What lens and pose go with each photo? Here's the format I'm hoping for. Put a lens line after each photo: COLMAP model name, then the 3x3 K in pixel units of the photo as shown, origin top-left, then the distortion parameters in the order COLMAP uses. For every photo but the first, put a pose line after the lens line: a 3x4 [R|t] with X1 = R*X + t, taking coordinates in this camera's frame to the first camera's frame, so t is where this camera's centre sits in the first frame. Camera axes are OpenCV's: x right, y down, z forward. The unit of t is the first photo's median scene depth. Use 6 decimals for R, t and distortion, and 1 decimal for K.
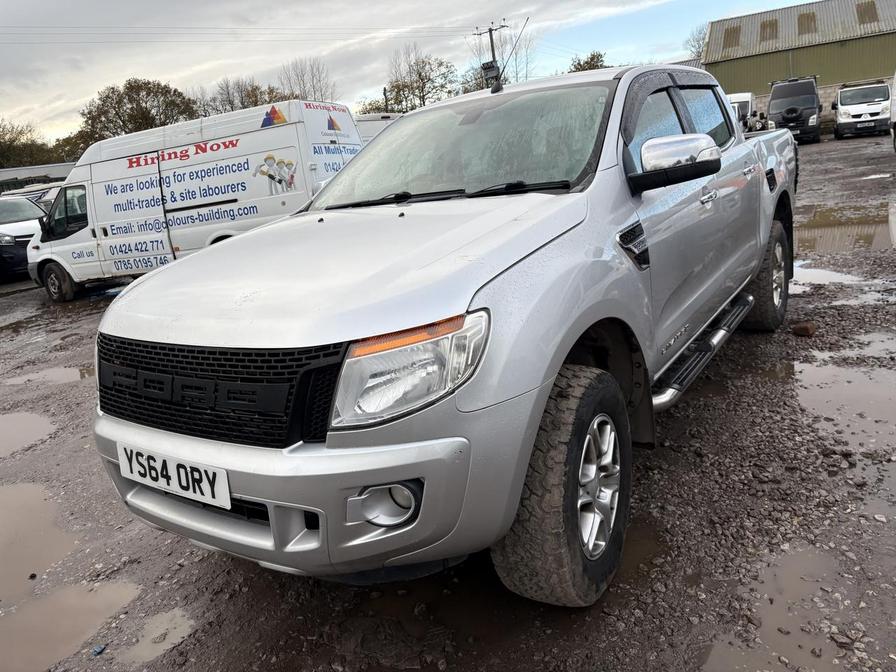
lens RADIAL K [[671.1, 0, 446.6], [0, 671.1, 314.8], [0, 0, 1]] dist [0.062852, -0.074451]
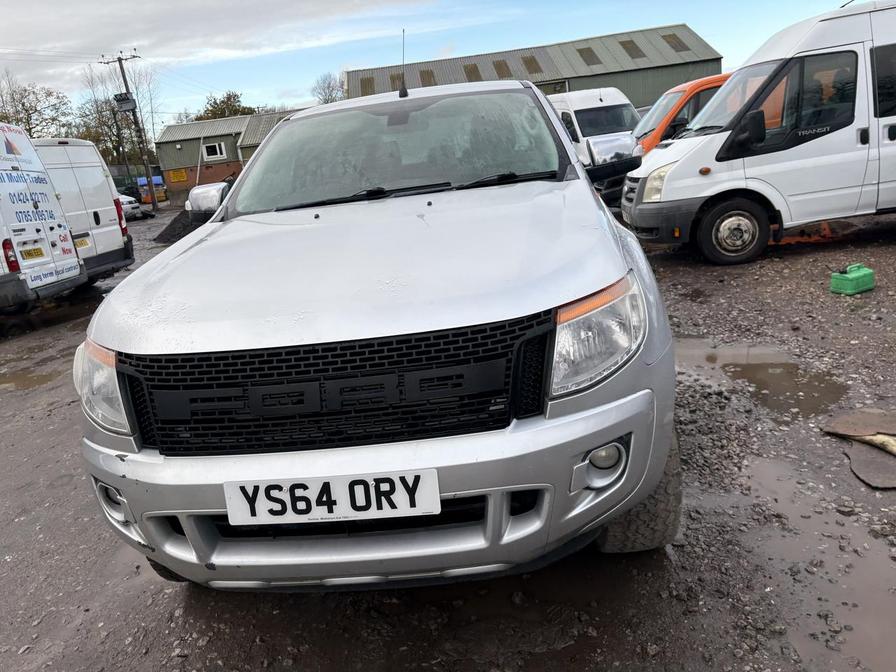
lens RADIAL K [[675.5, 0, 451.9], [0, 675.5, 319.9], [0, 0, 1]] dist [0.061028, -0.071946]
pose [[0.873875, -0.100403, 0.475669, -0.636717], [0.124530, 0.992026, -0.019388, 0.049470], [-0.469930, 0.076178, 0.879411, 0.171276]]
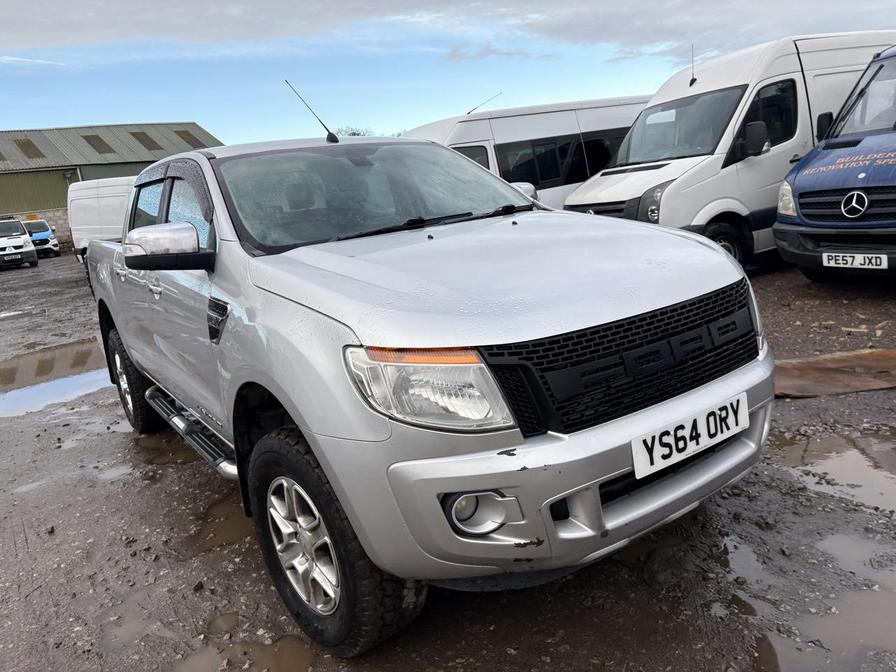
lens RADIAL K [[675.5, 0, 451.9], [0, 675.5, 319.9], [0, 0, 1]] dist [0.061028, -0.071946]
pose [[0.362359, -0.099803, 0.926680, -1.416694], [0.279497, 0.960129, -0.005886, -0.020962], [-0.889144, 0.261137, 0.375806, 0.872644]]
